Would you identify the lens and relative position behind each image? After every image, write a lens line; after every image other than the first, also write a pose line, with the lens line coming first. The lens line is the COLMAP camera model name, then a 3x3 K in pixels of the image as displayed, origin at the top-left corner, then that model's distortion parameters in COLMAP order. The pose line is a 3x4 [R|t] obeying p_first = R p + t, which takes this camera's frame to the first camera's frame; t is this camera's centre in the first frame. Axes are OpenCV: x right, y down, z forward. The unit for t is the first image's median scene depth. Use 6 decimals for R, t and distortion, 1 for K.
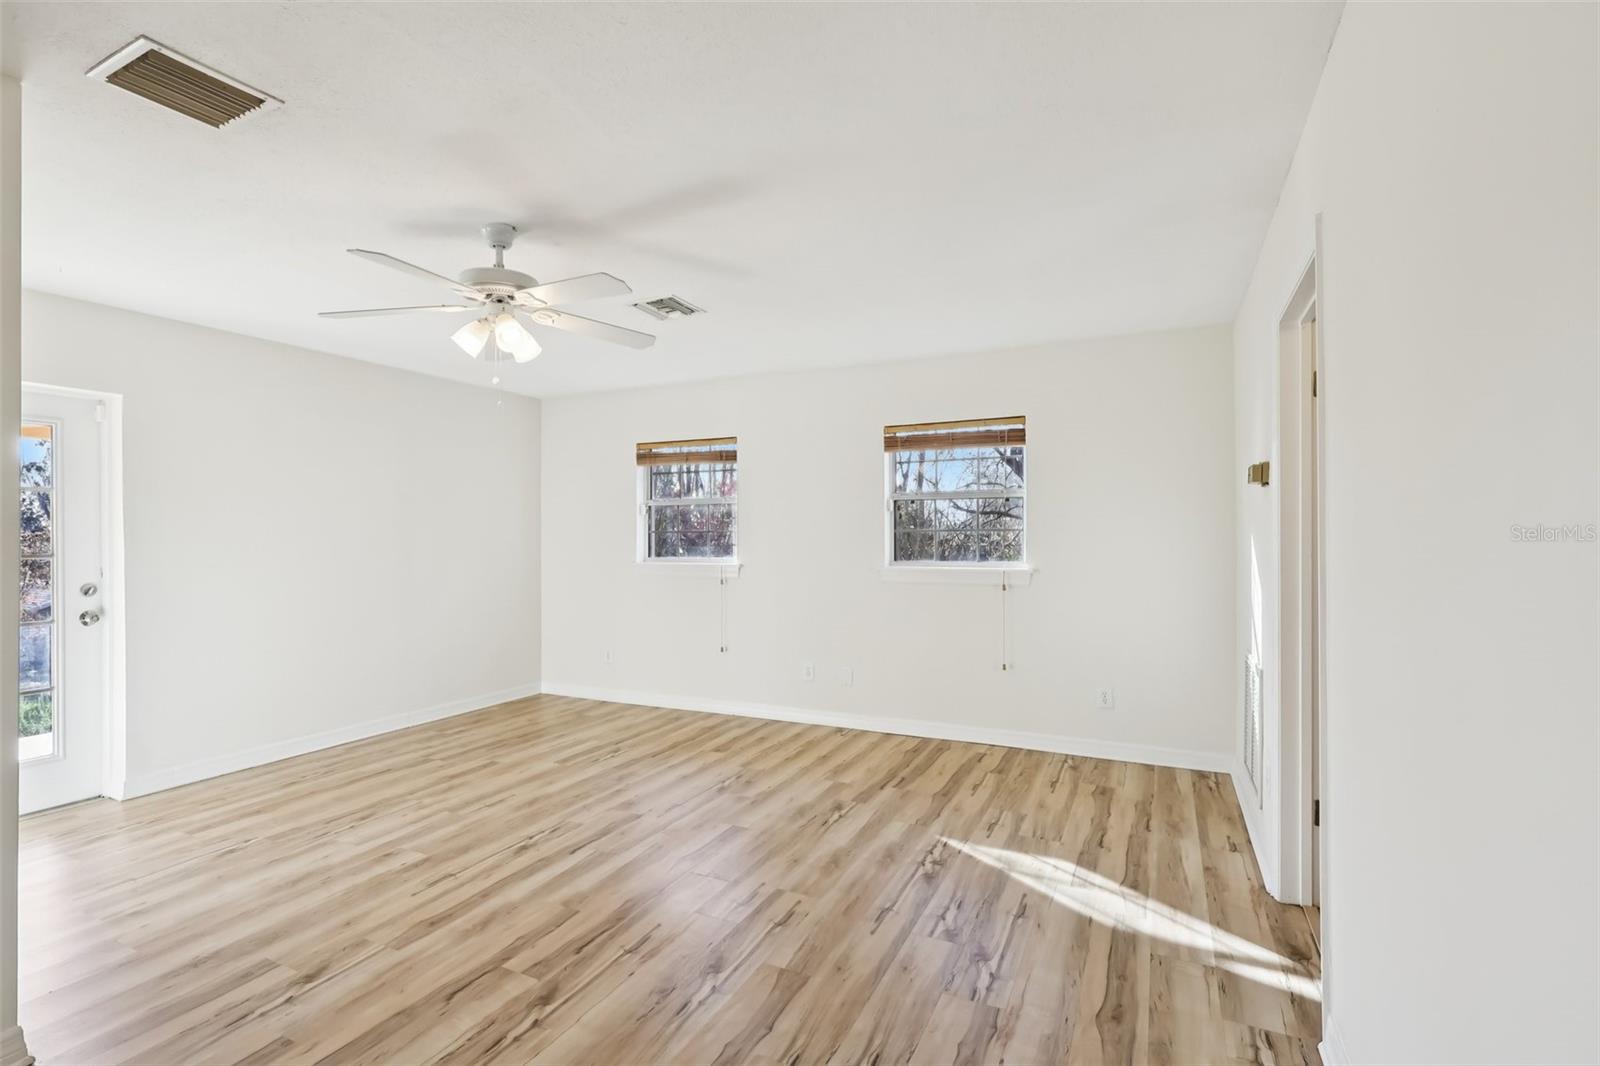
lens RADIAL K [[746.8, 0, 795.3], [0, 746.8, 537.3], [0, 0, 1]] dist [-0.000688, 0.001247]
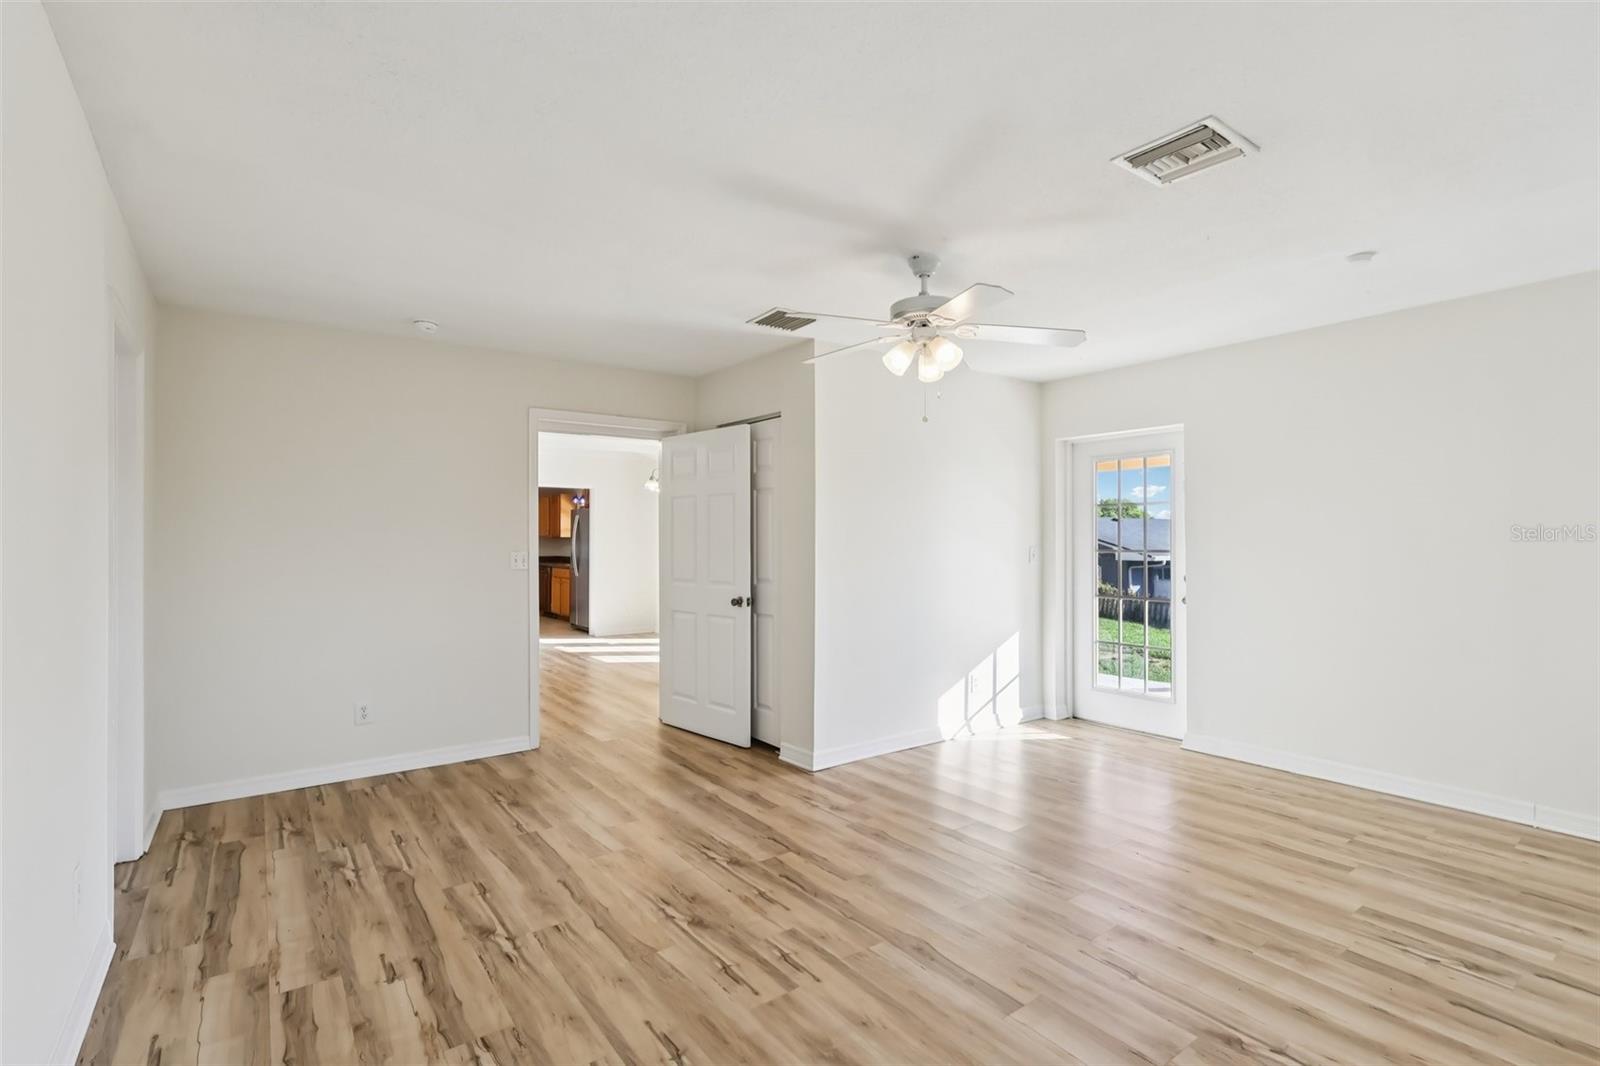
lens RADIAL K [[732.5, 0, 798.0], [0, 732.5, 539.2], [0, 0, 1]] dist [-0.003885, 0.000051]
pose [[-0.456472, 0.005118, -0.889723, 0.464069], [0.002003, 0.999987, 0.004725, -0.004953], [0.889735, 0.000375, -0.456476, 0.946605]]
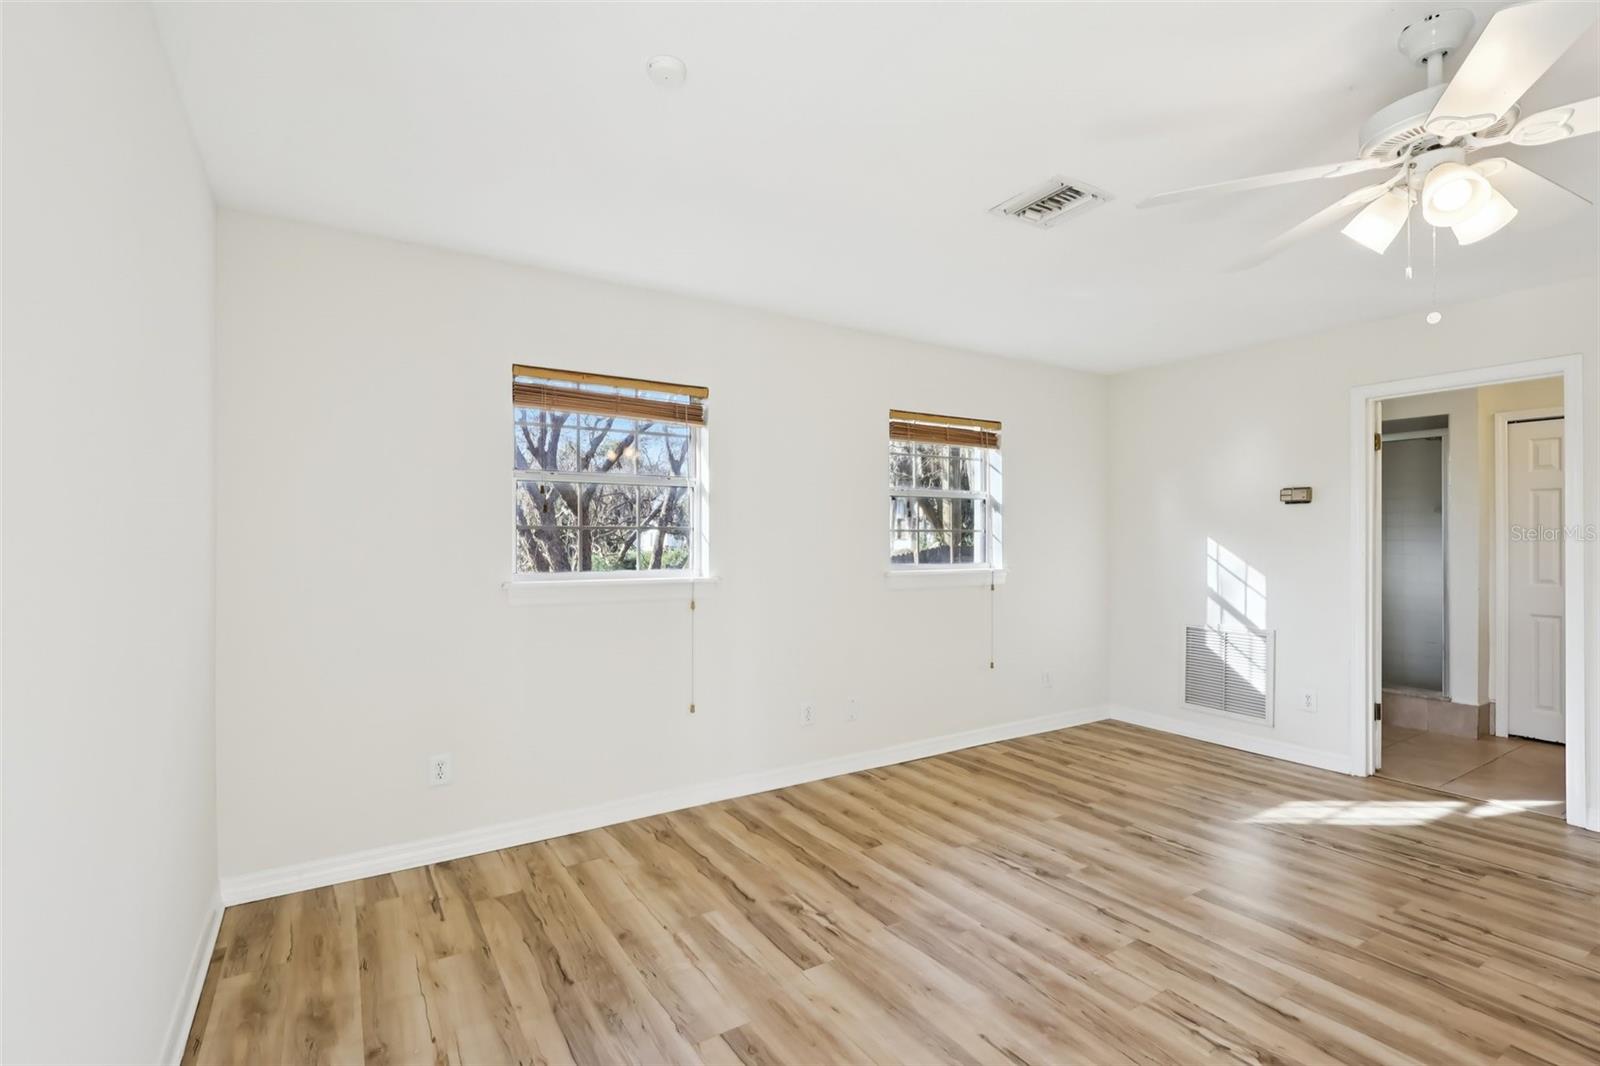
lens RADIAL K [[746.8, 0, 795.3], [0, 746.8, 537.3], [0, 0, 1]] dist [-0.000688, 0.001247]
pose [[0.519051, 0.002545, 0.854740, -0.851187], [-0.000542, 0.999996, -0.002648, 0.001064], [-0.854743, 0.000911, 0.519050, 0.808008]]
